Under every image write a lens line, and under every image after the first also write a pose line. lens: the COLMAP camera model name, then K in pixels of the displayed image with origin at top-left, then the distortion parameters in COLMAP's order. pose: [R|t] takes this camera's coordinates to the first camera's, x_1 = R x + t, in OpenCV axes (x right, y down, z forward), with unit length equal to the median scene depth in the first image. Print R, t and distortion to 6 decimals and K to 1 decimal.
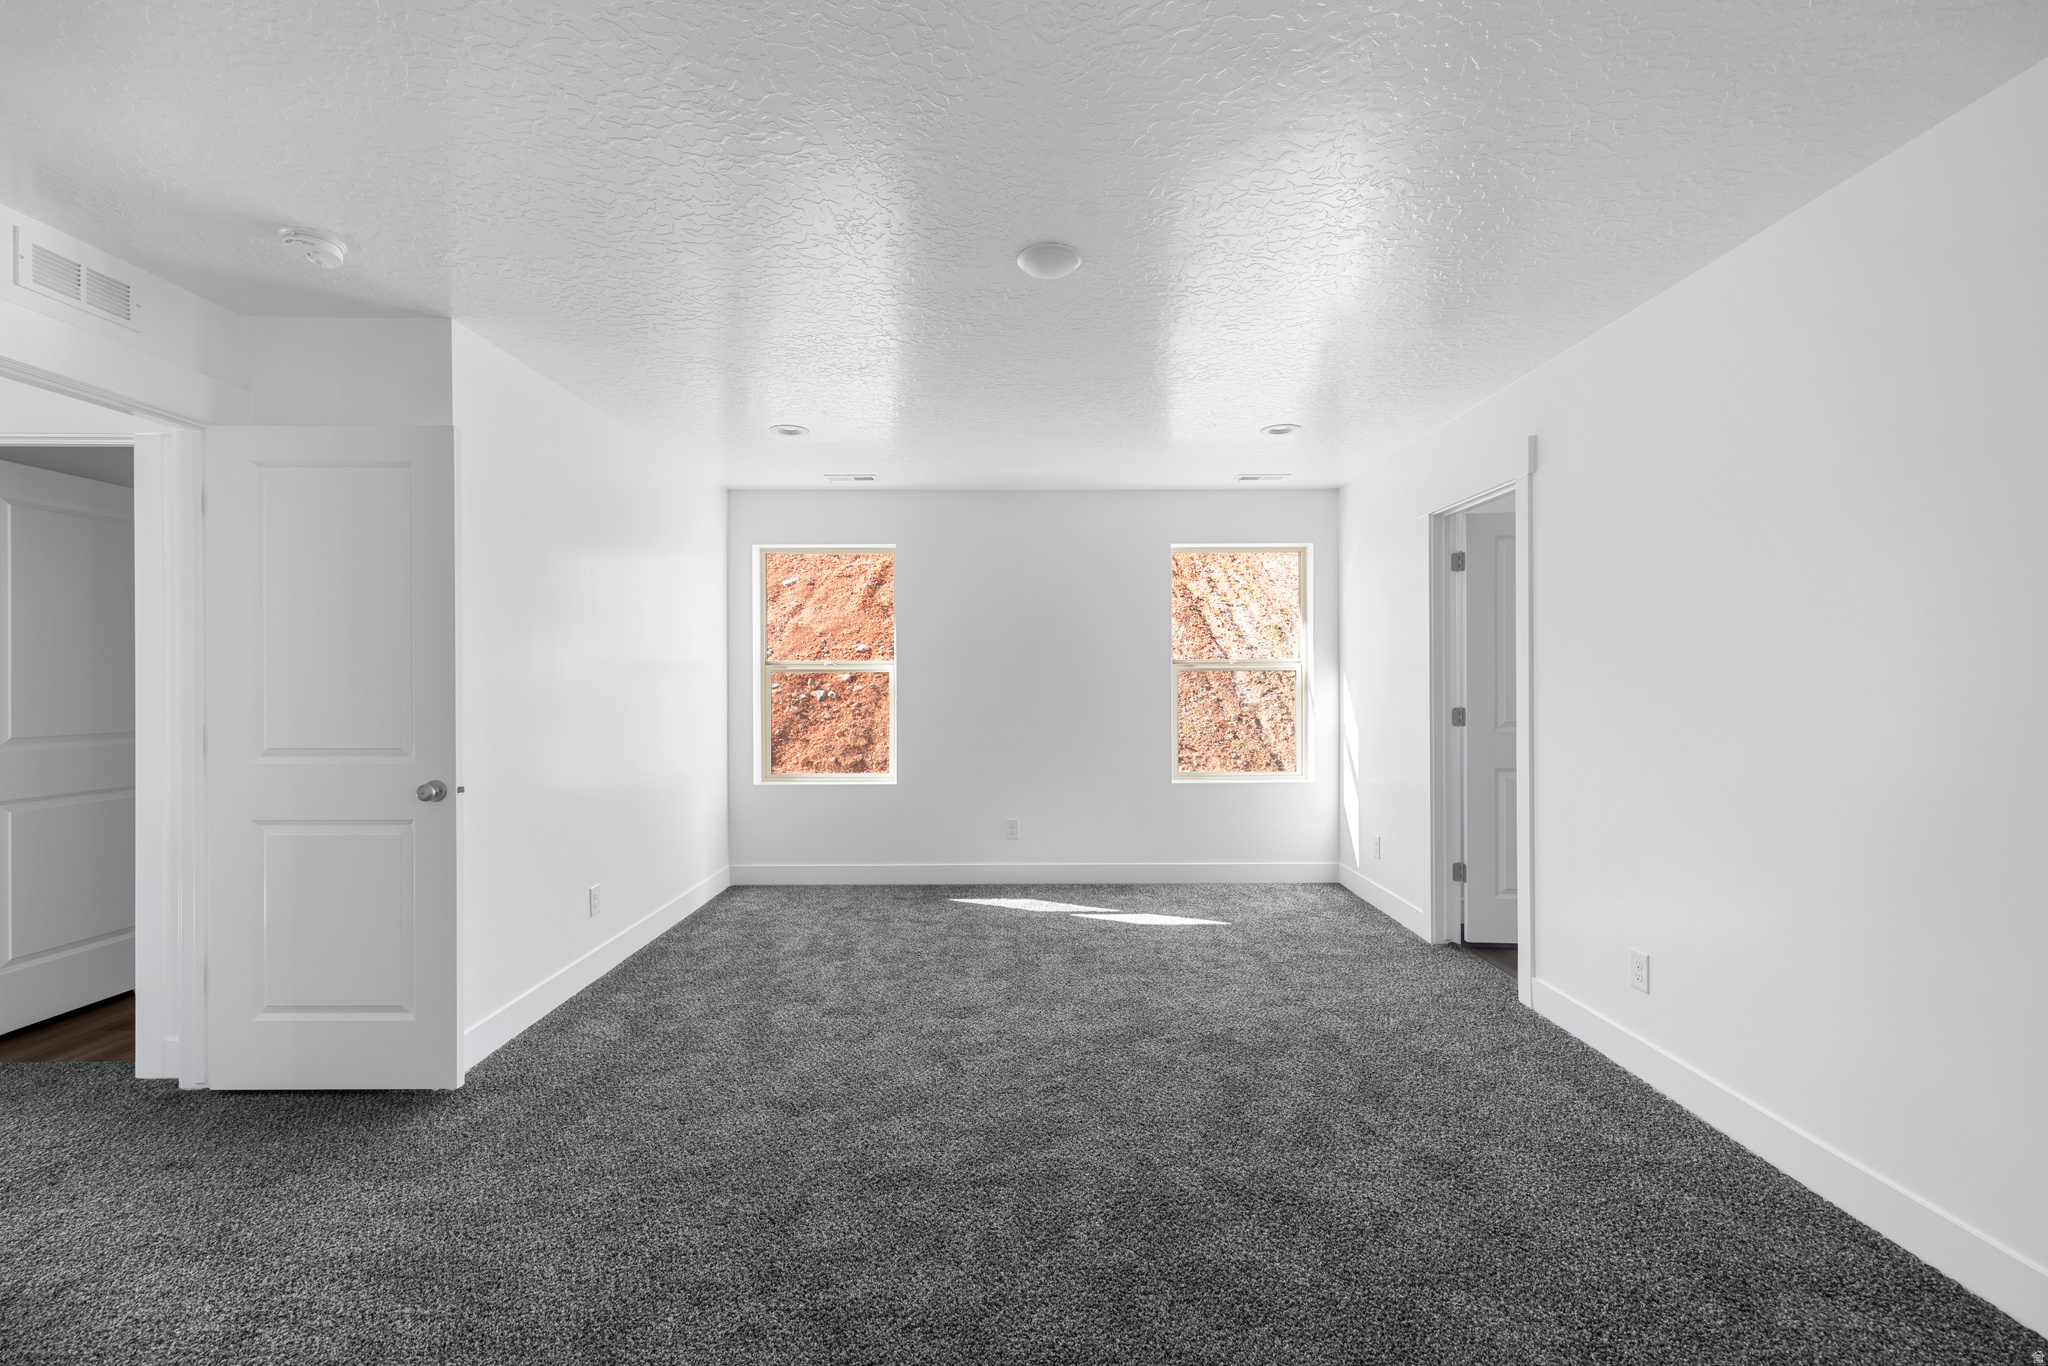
lens RADIAL K [[847.9, 0, 1032.3], [0, 847.9, 686.1], [0, 0, 1]] dist [0.003458, 0.001249]
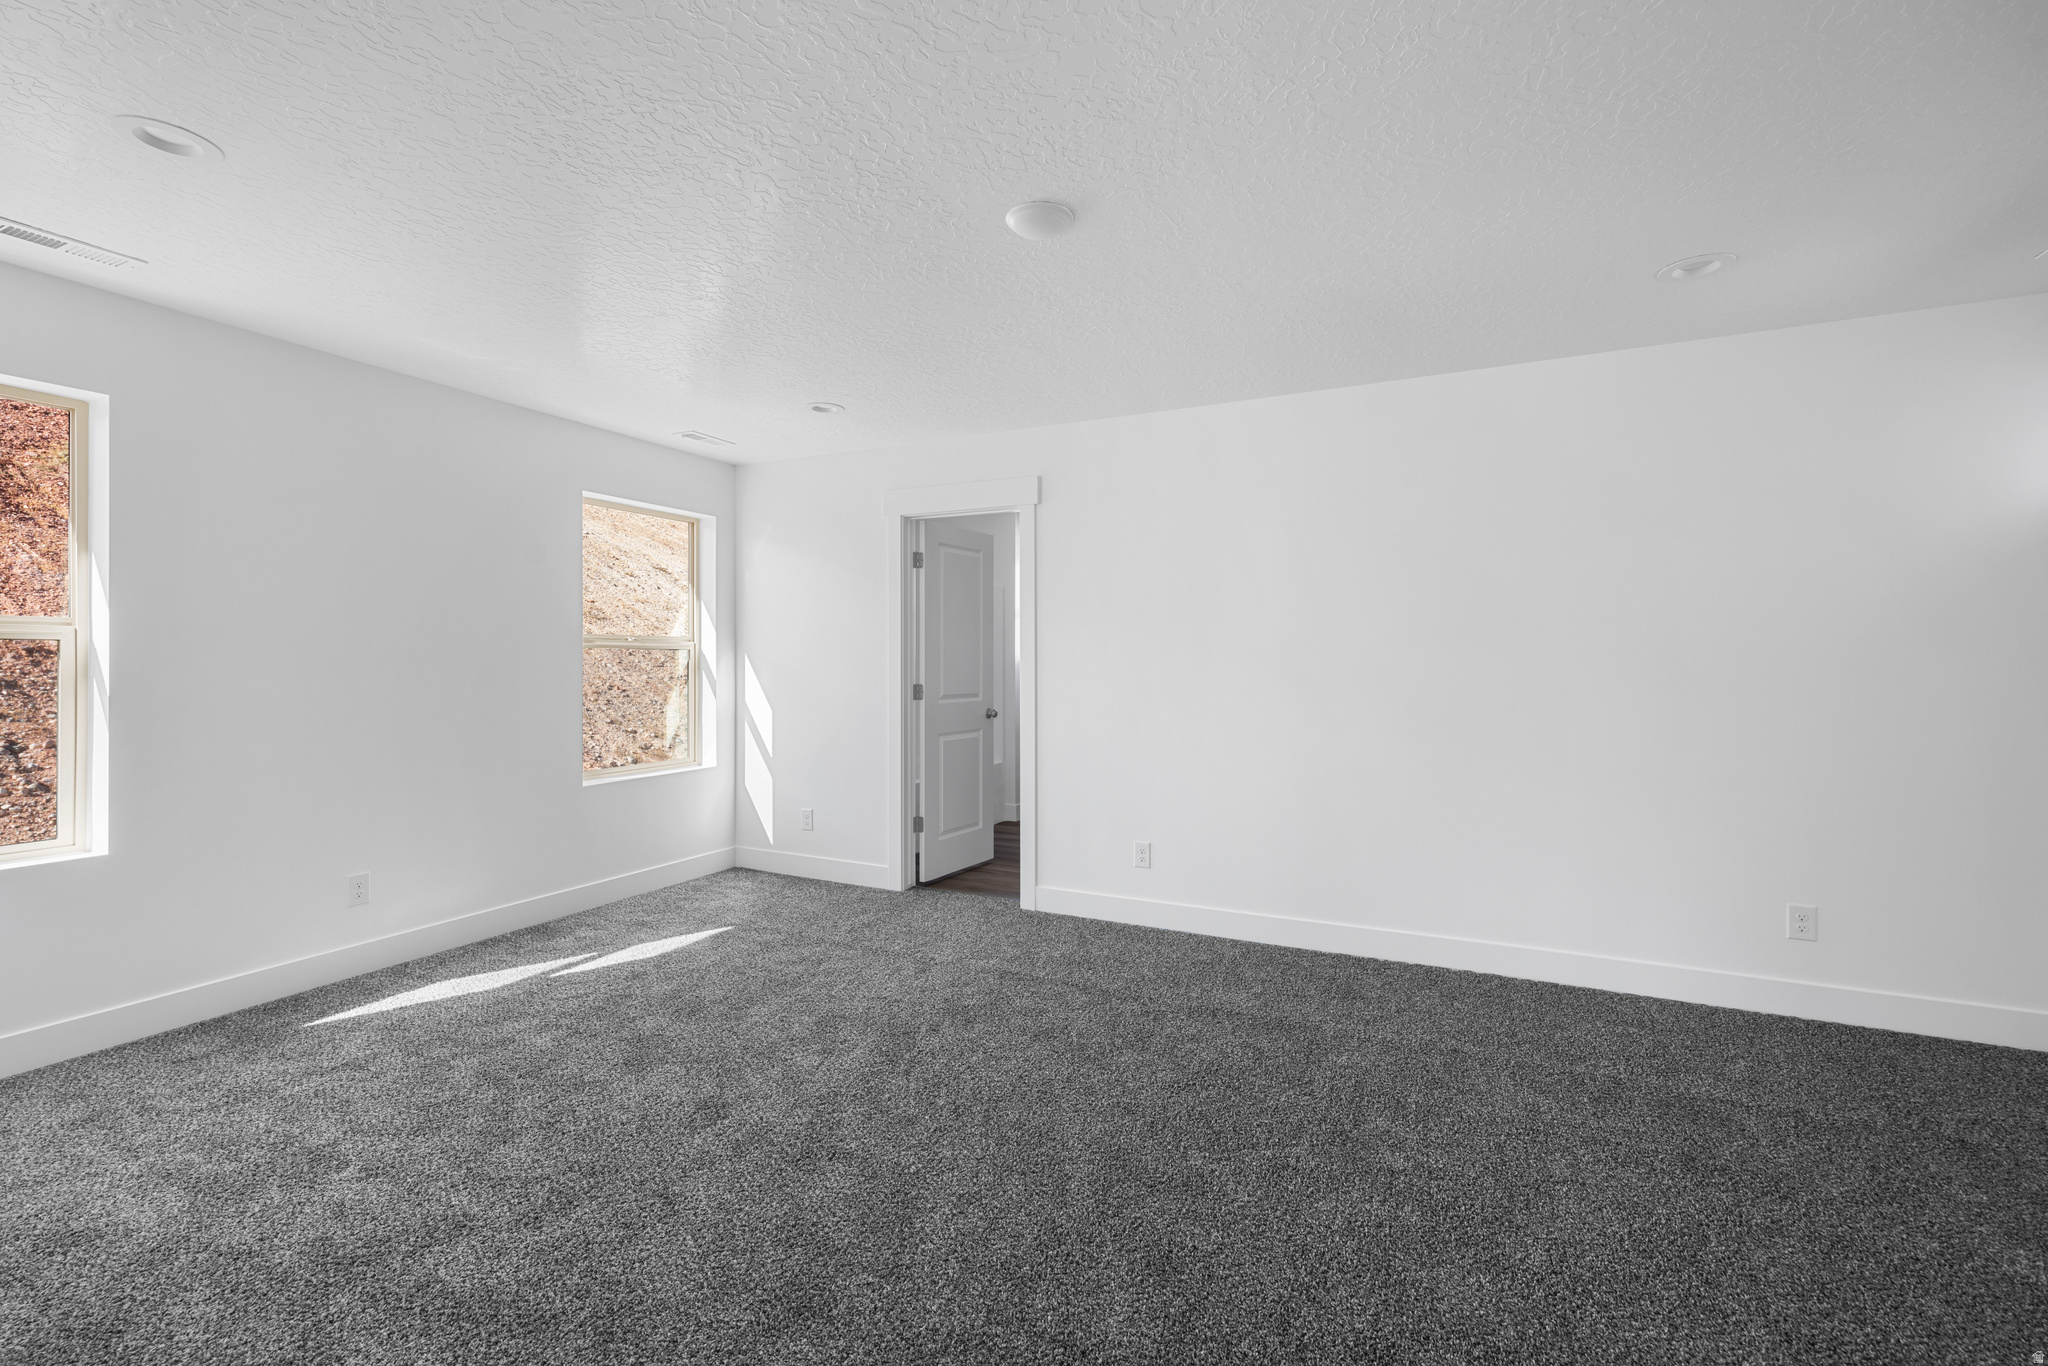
lens RADIAL K [[847.9, 0, 1032.5], [0, 847.9, 665.7], [0, 0, 1]] dist [0.003458, 0.001249]
pose [[0.459948, -0.002974, 0.887941, -0.474930], [0.002125, 0.999995, 0.002249, -0.002456], [-0.887943, 0.000853, 0.459952, 0.325364]]
